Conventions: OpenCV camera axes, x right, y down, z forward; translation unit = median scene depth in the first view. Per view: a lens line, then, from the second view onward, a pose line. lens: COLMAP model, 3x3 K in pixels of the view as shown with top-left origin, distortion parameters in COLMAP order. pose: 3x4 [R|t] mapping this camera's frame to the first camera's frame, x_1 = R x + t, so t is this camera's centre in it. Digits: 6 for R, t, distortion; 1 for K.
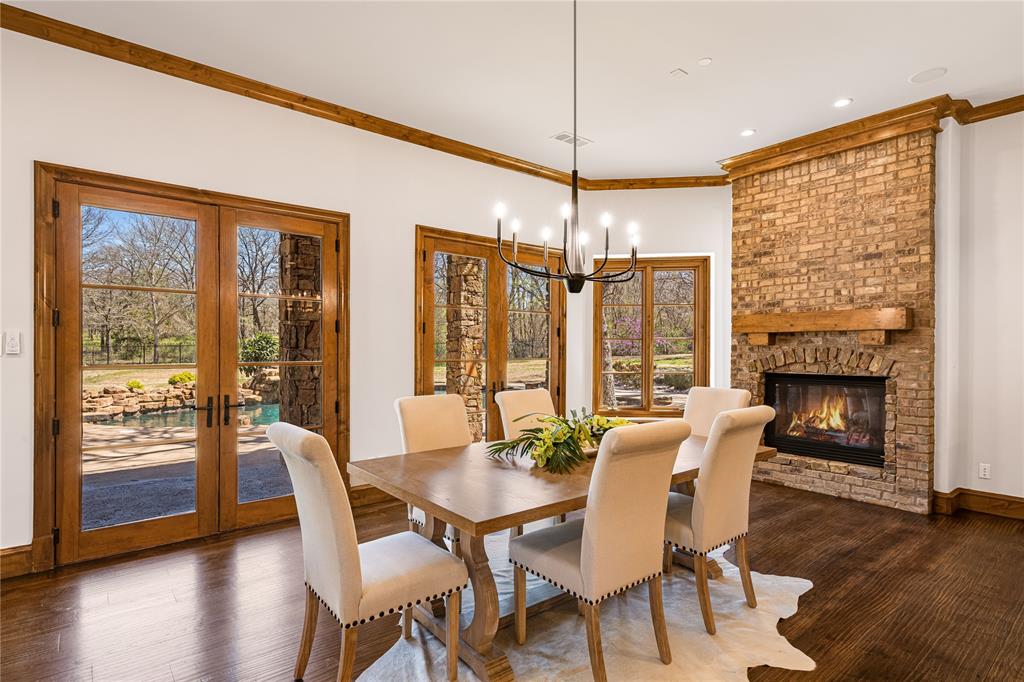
lens RADIAL K [[532.4, 0, 516.6], [0, 532.4, 351.1], [0, 0, 1]] dist [0.012551, -0.000668]
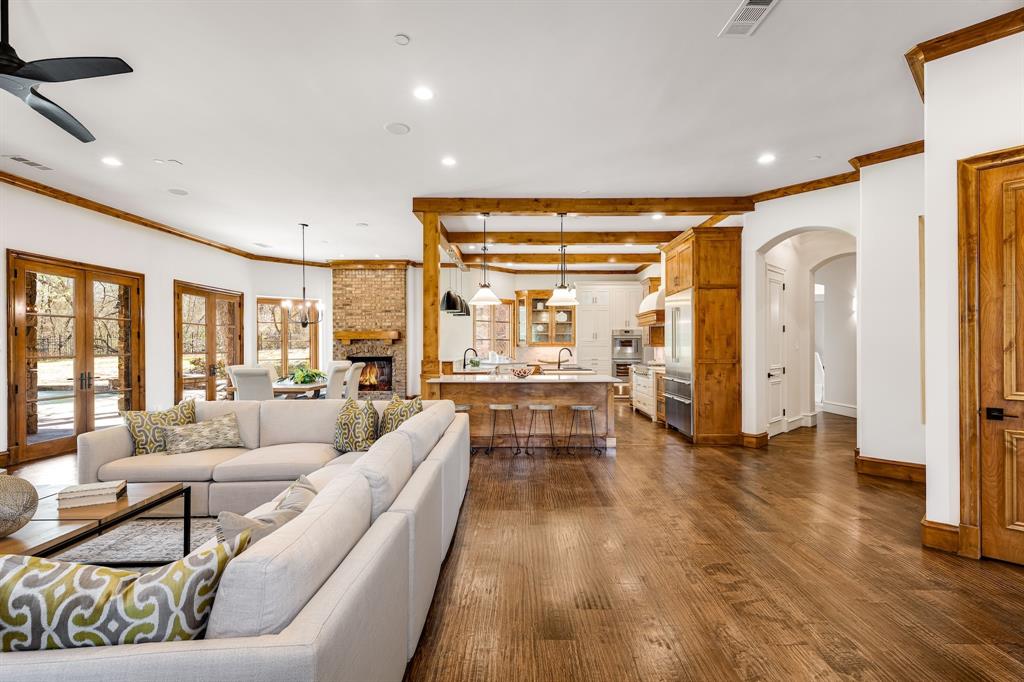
lens RADIAL K [[492.5, 0, 515.8], [0, 492.5, 346.0], [0, 0, 1]] dist [0.001370, -0.000395]
pose [[0.664069, -0.003641, 0.747663, -0.737808], [0.007436, 0.999971, -0.001734, 0.004632], [-0.747634, 0.006711, 0.664077, -1.092522]]
